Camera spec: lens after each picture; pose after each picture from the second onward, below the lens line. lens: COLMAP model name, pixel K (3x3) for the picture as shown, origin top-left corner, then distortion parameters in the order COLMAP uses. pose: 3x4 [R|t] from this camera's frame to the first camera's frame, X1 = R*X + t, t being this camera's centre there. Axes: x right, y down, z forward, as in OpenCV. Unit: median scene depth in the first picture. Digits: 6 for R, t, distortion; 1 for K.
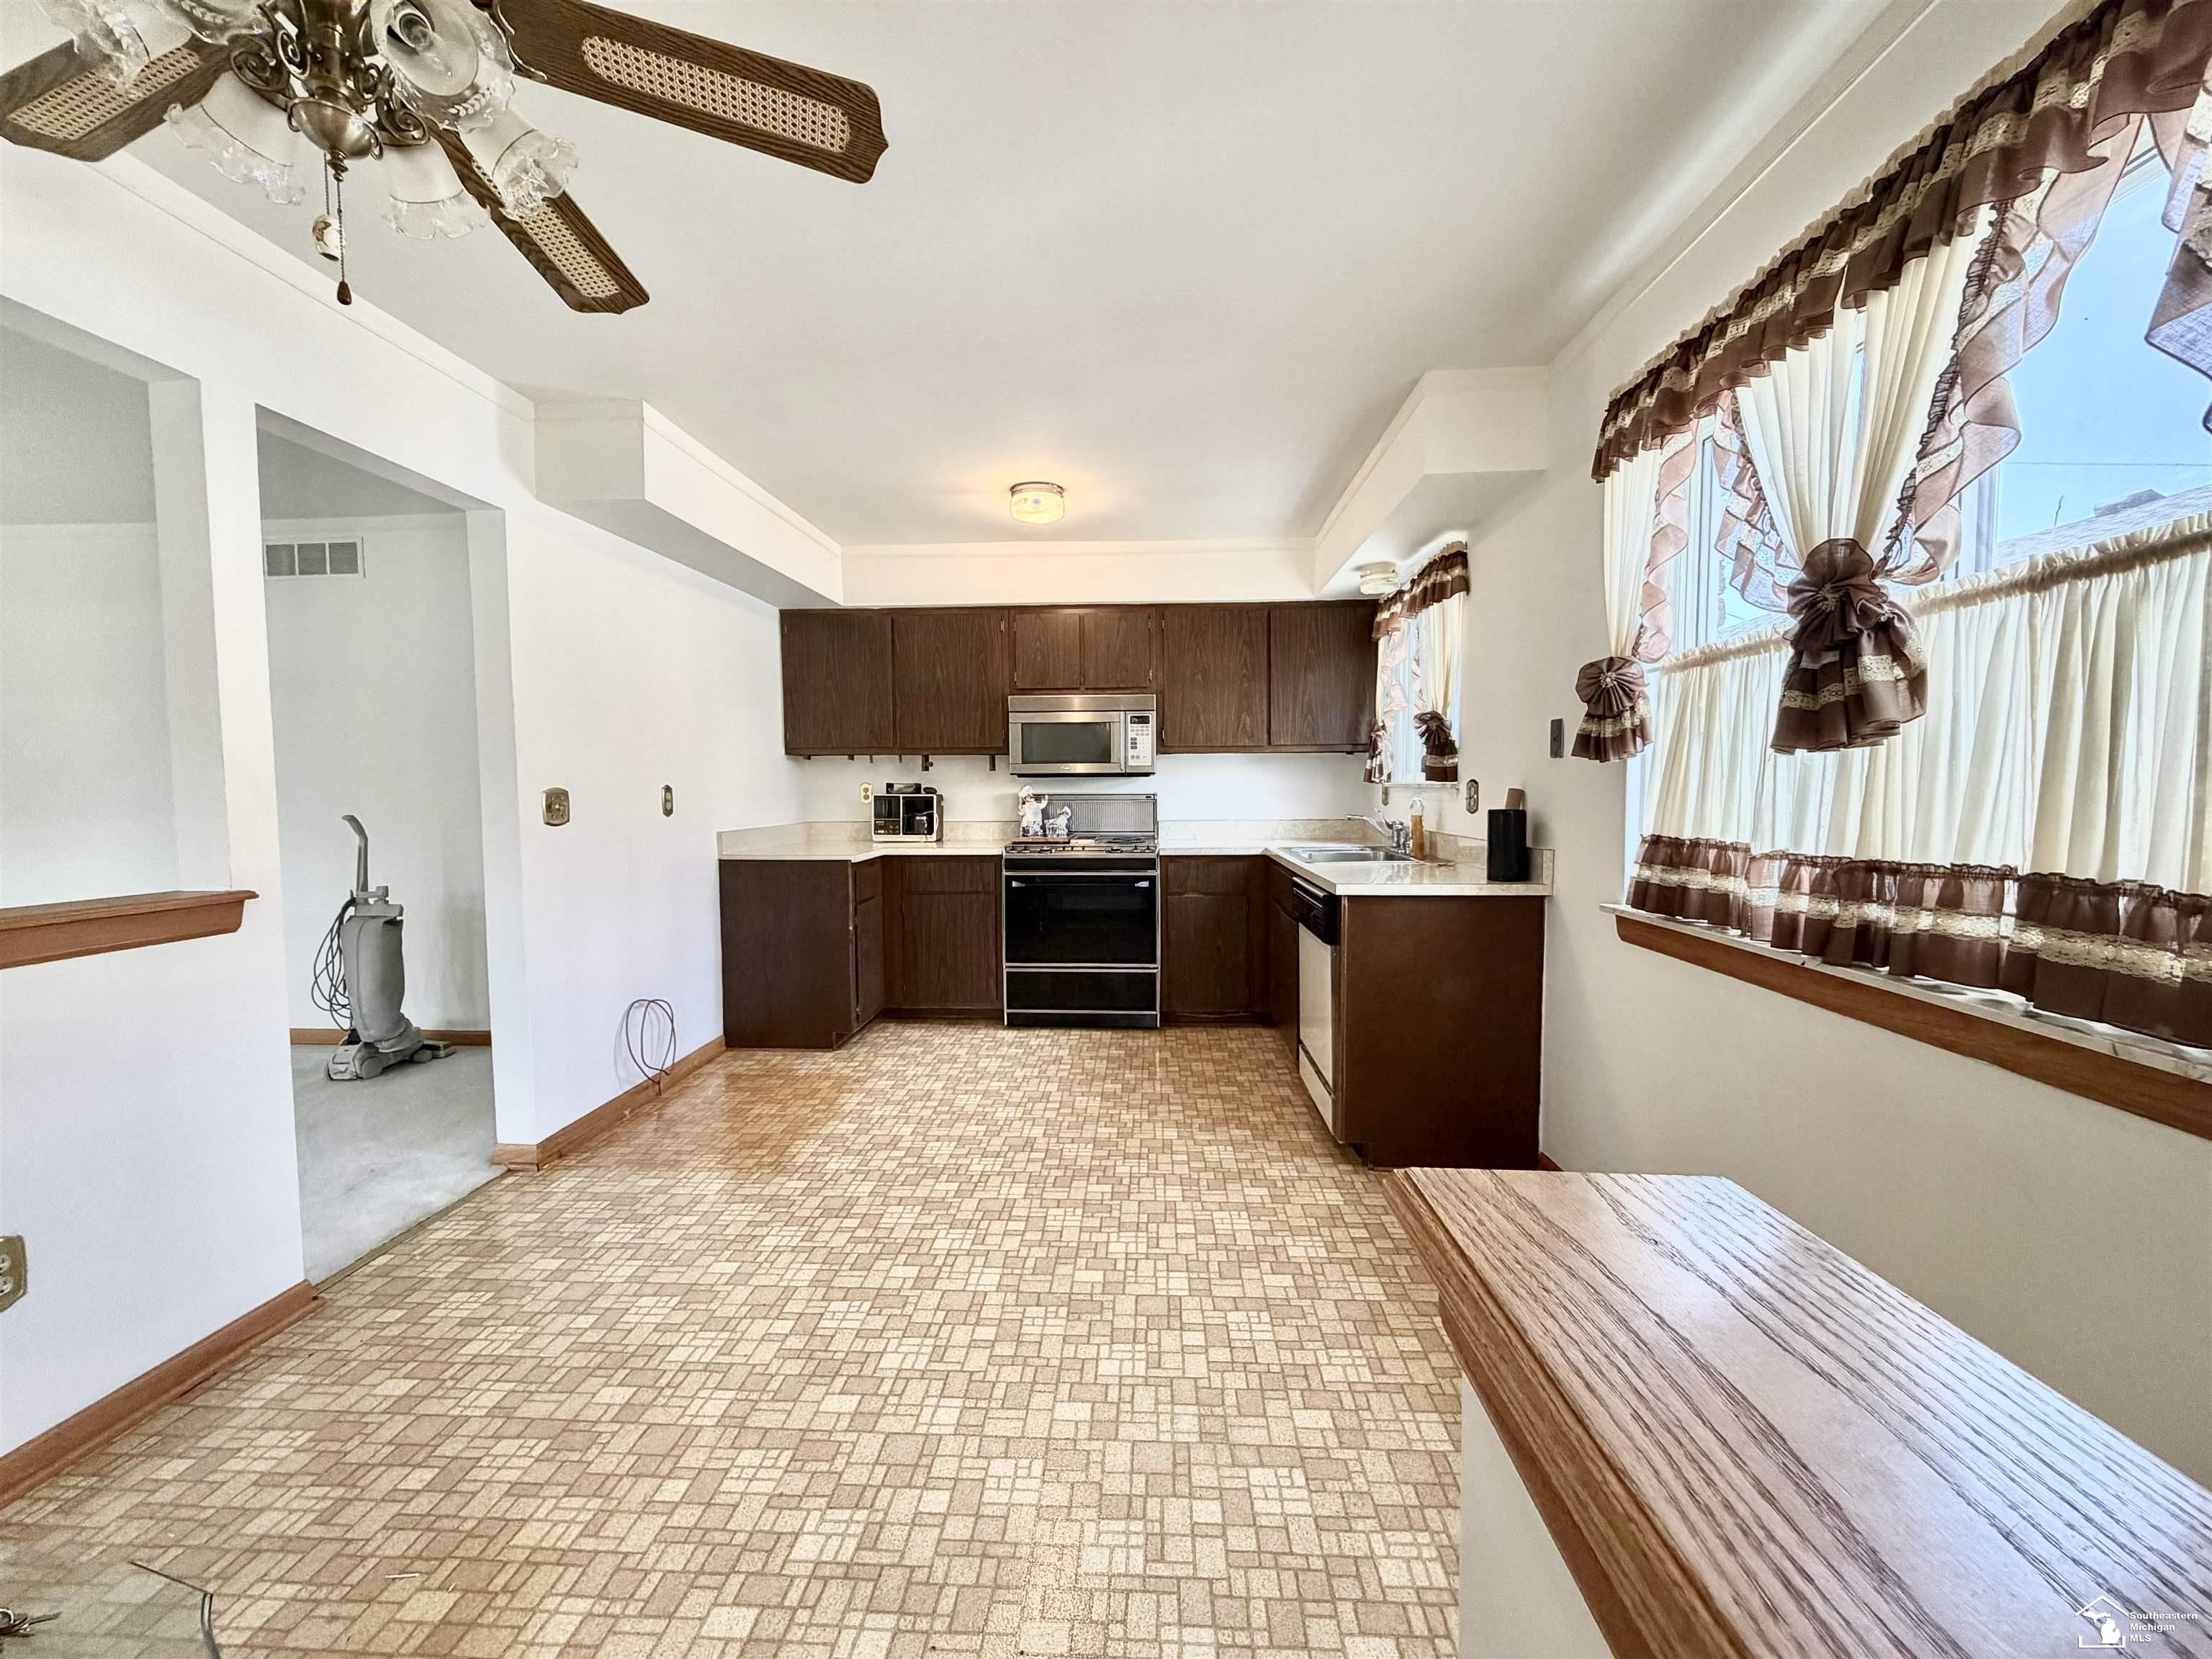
lens RADIAL K [[885.6, 0, 1098.9], [0, 885.6, 829.1], [0, 0, 1]] dist [0.000707, -0.000064]
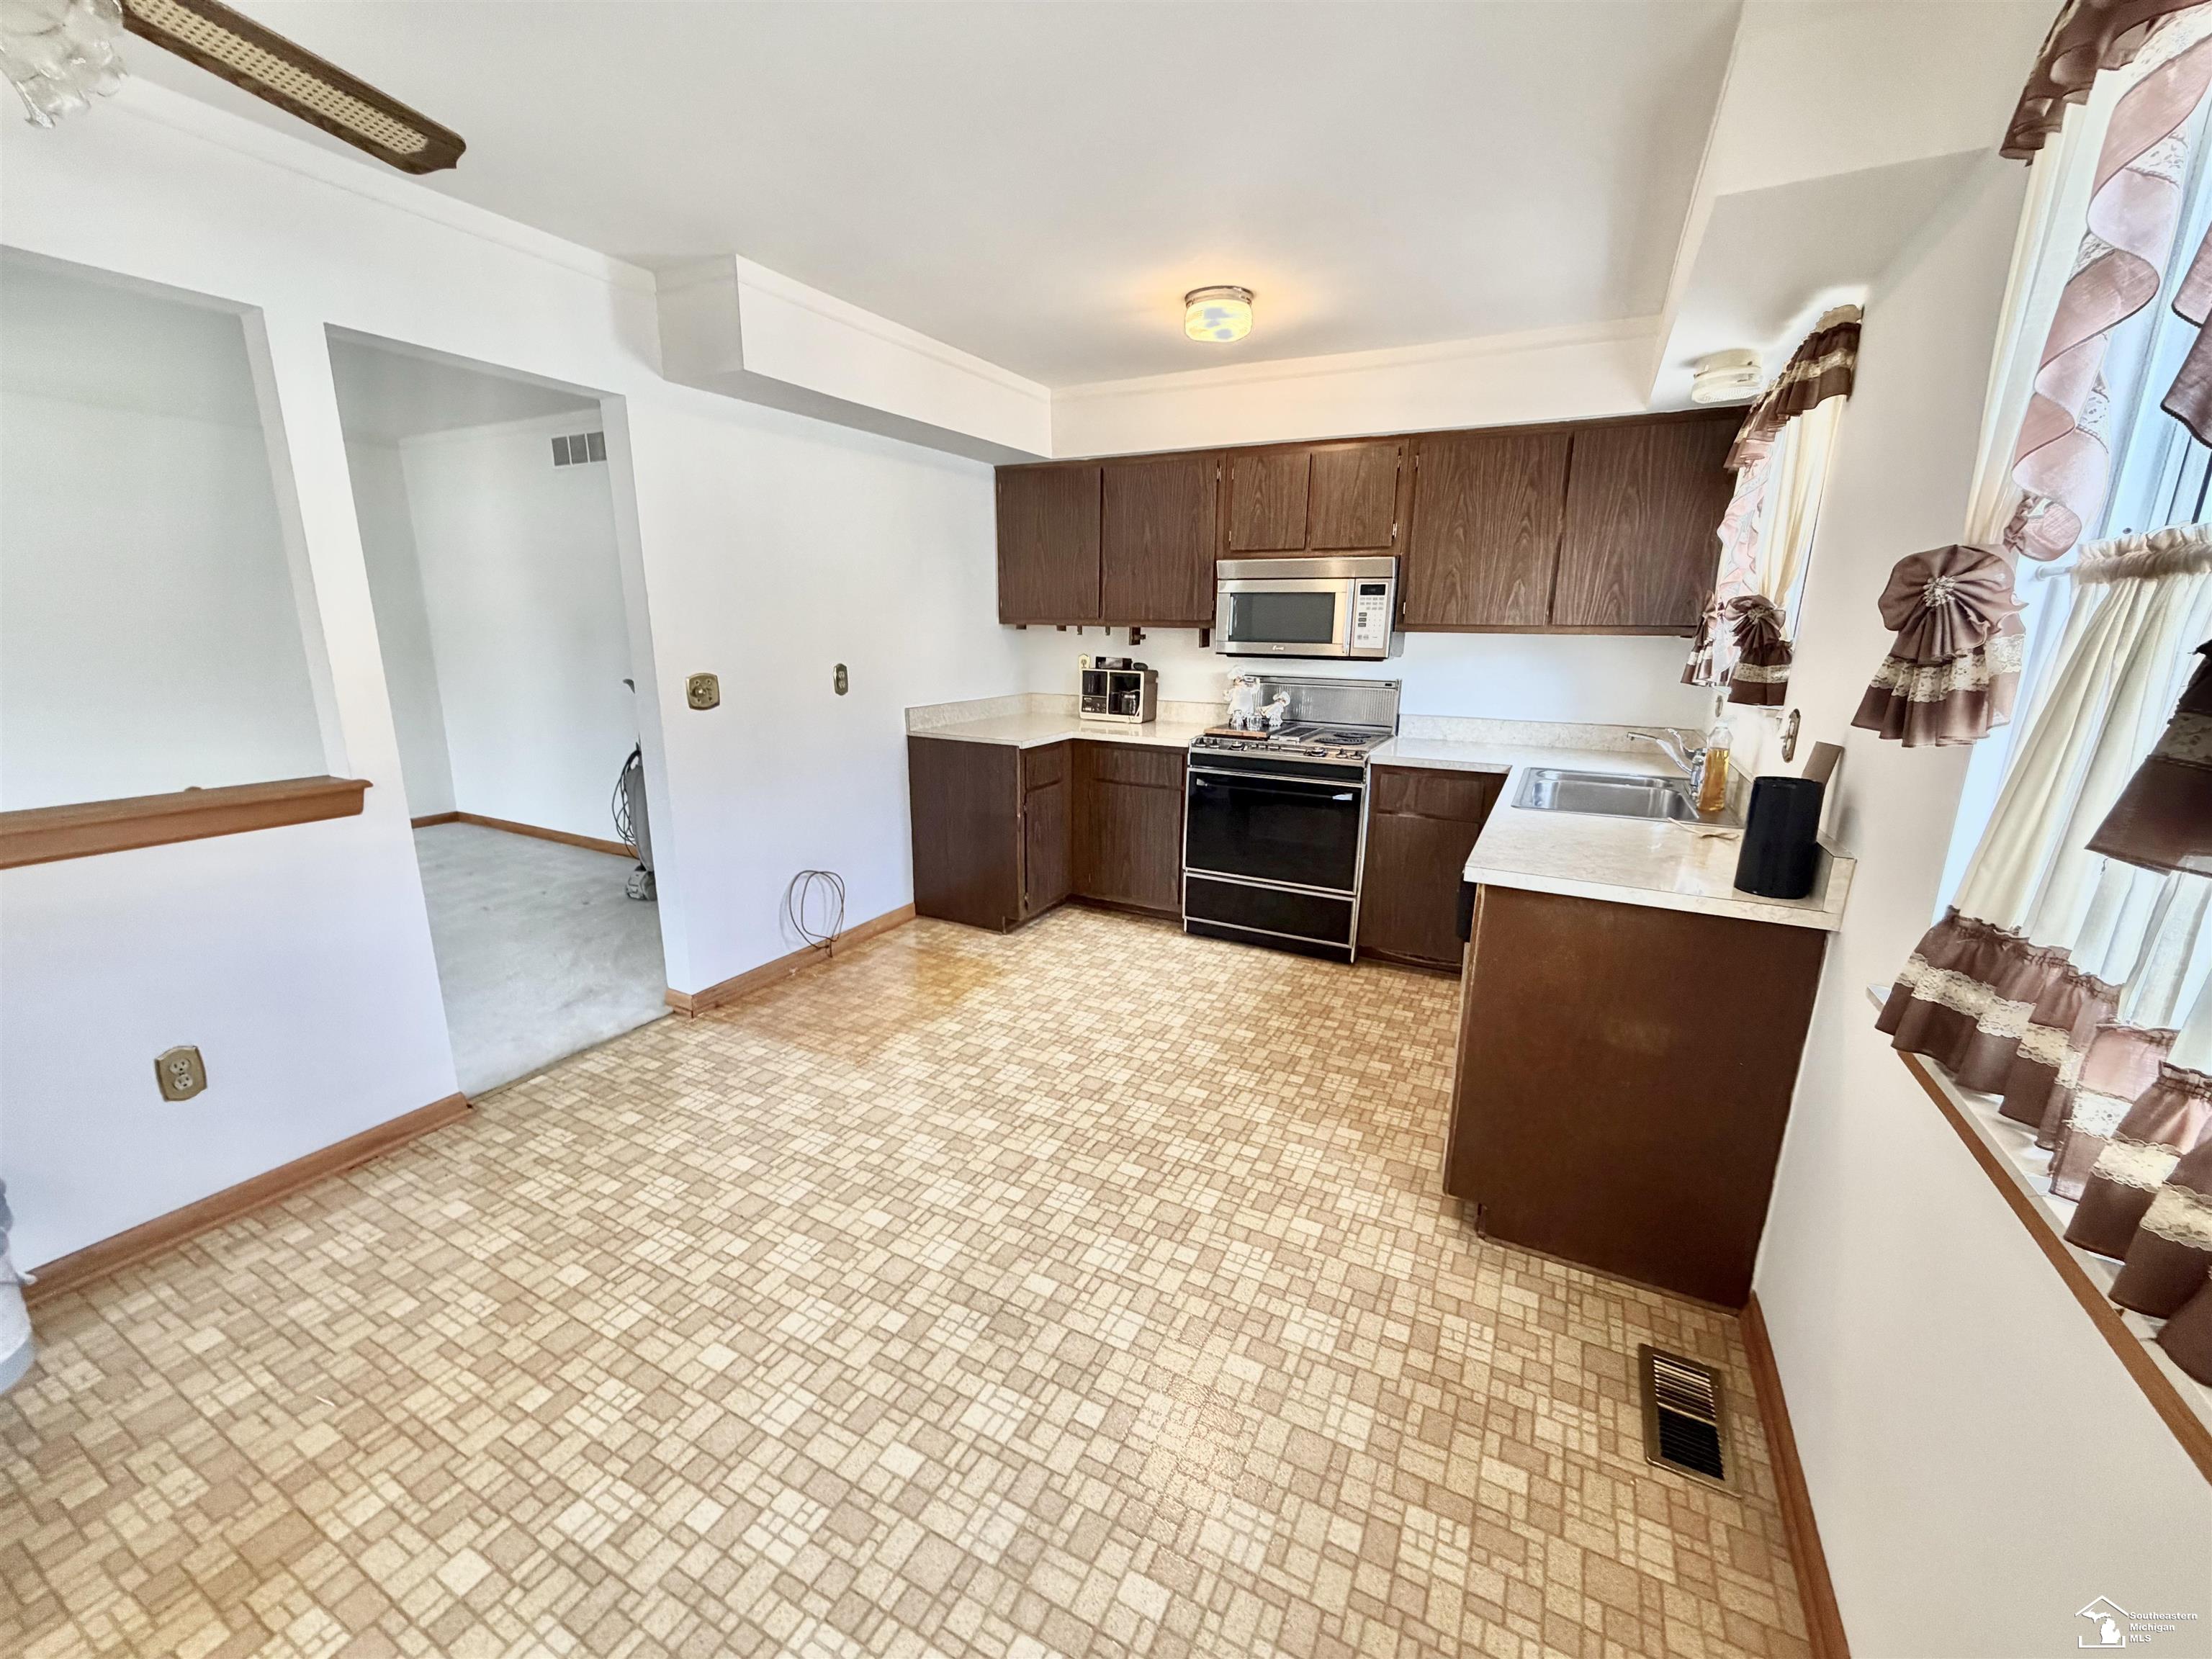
lens RADIAL K [[885.6, 0, 1098.9], [0, 885.6, 829.1], [0, 0, 1]] dist [0.000707, -0.000064]
pose [[0.909552, 0.112109, -0.400184, 0.215418], [-0.038180, 0.981397, 0.188156, -0.068071], [0.413833, -0.155858, 0.896912, 0.190485]]
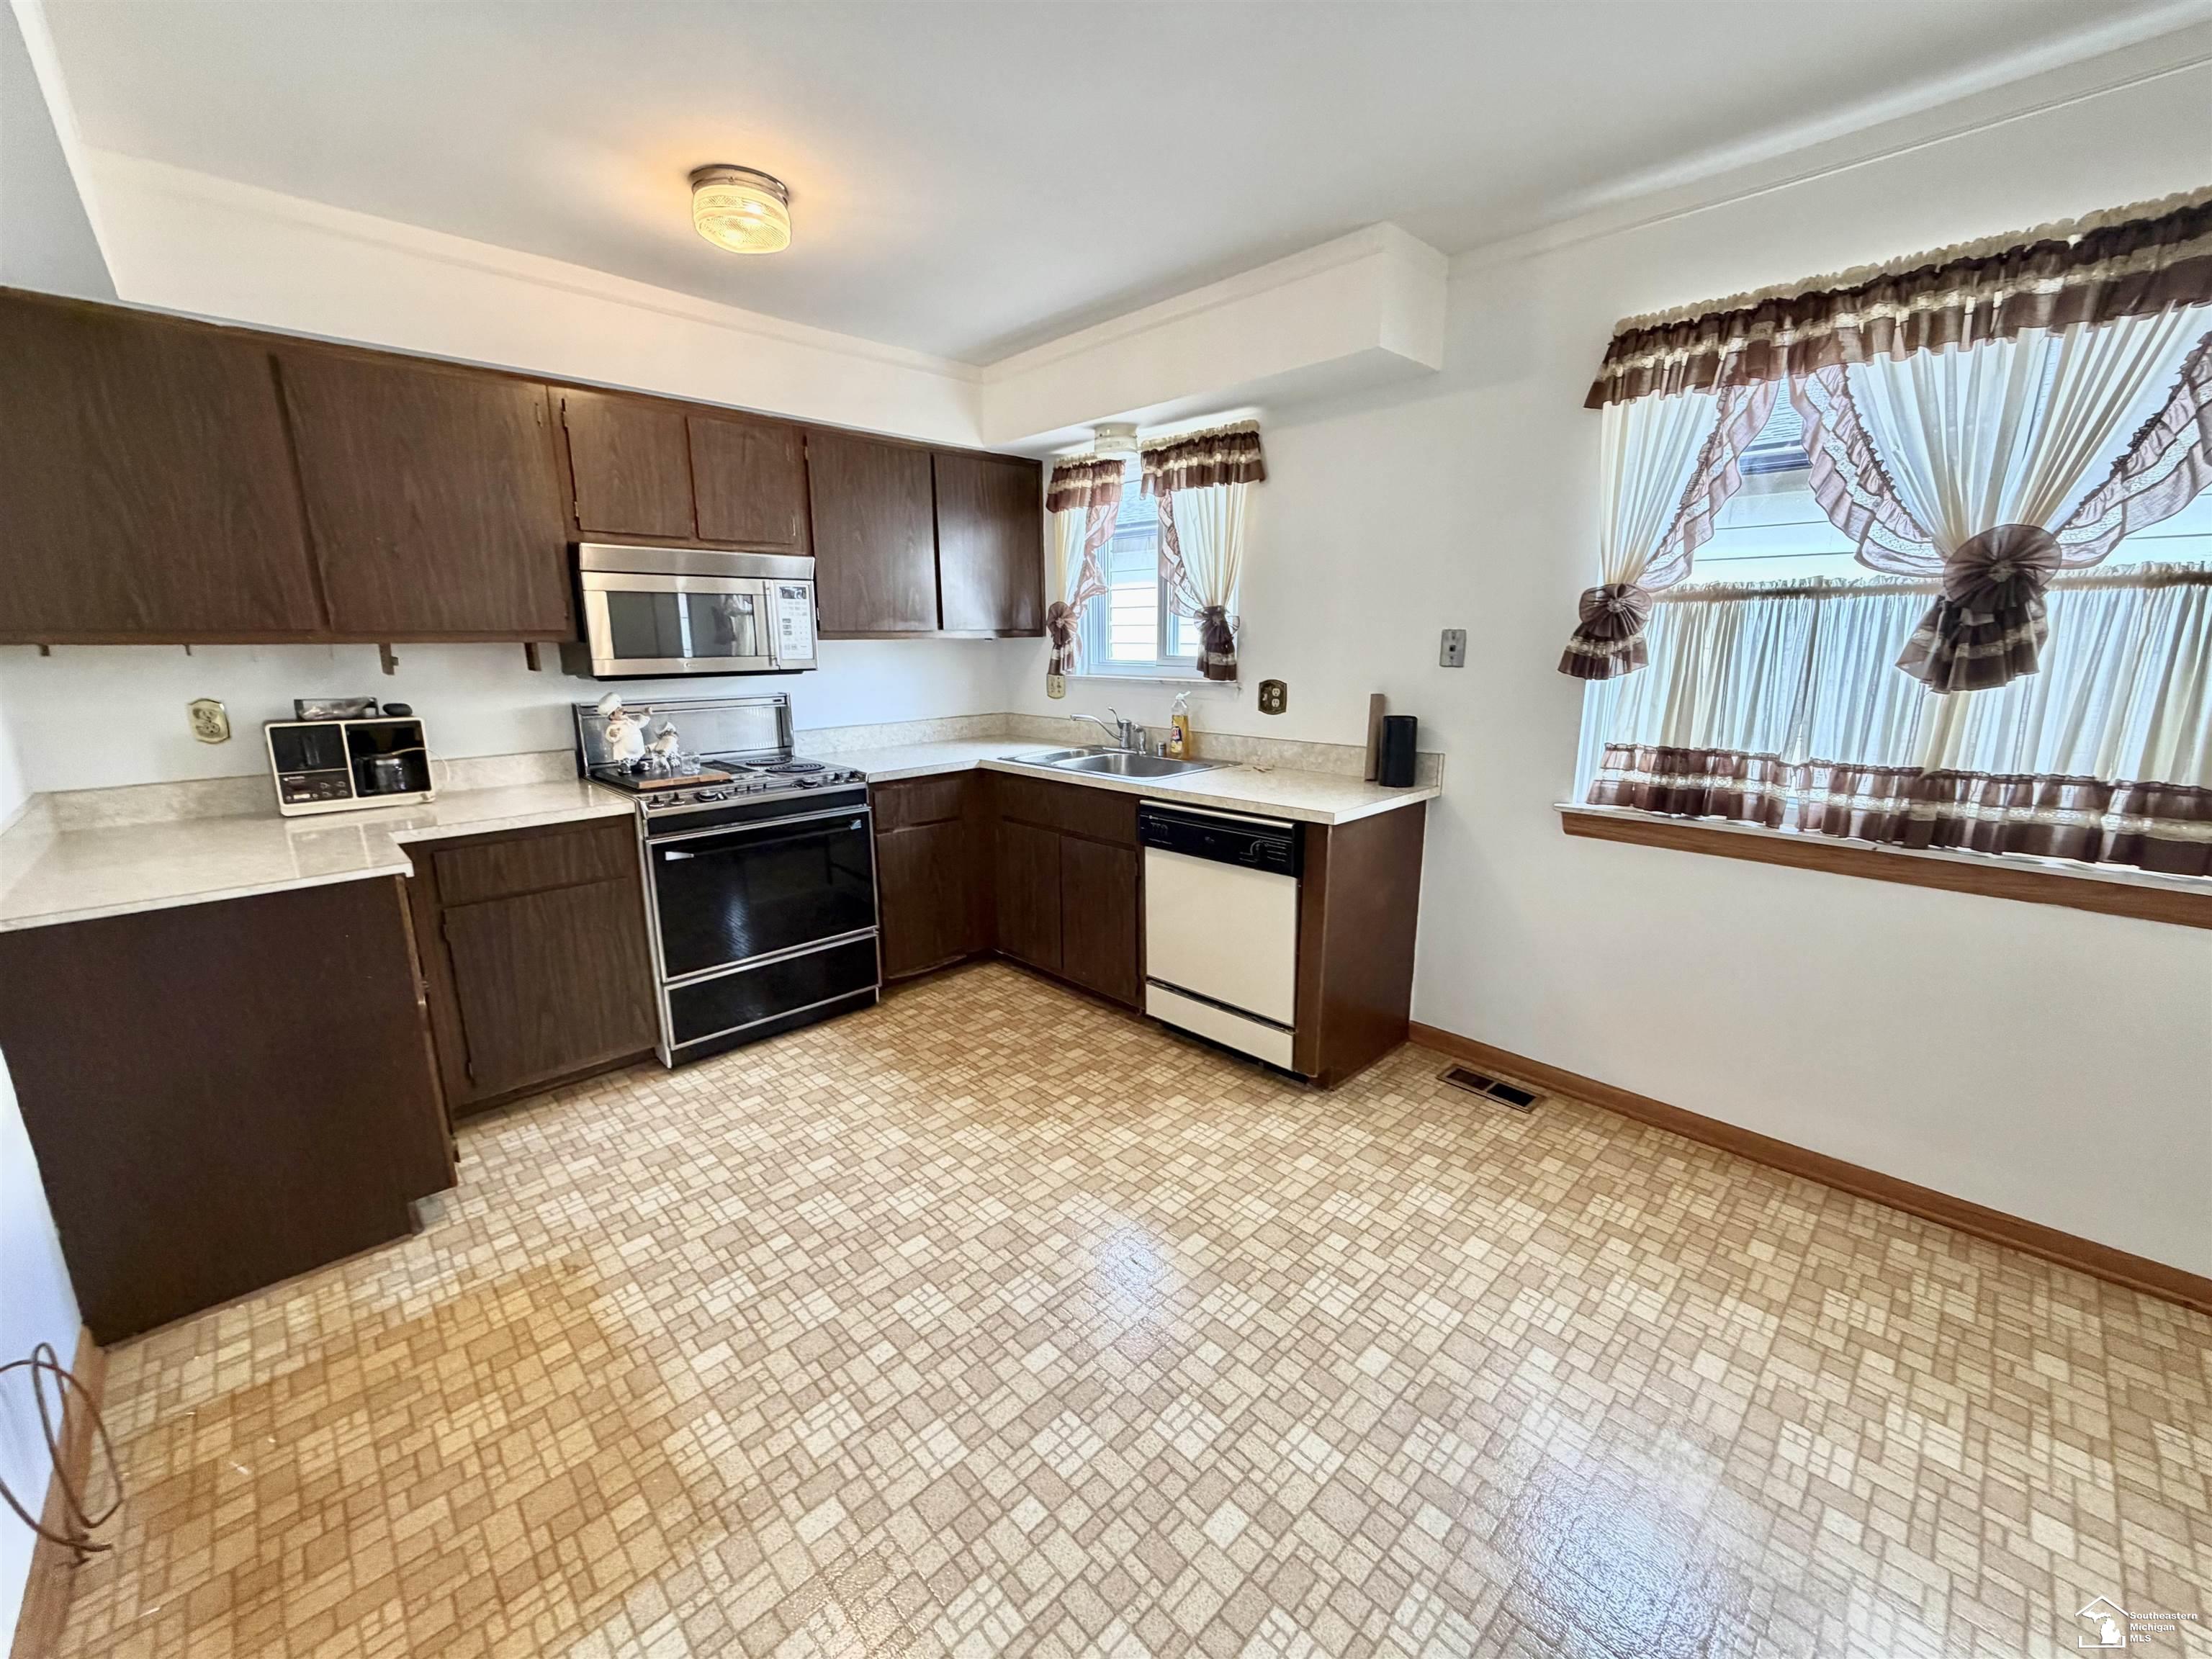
lens RADIAL K [[885.6, 0, 1098.9], [0, 885.6, 829.1], [0, 0, 1]] dist [0.000707, -0.000064]
pose [[0.676810, -0.156842, 0.719255, -0.421113], [0.039214, 0.983334, 0.177528, -0.070668], [-0.735112, -0.091948, 0.671681, 0.434177]]
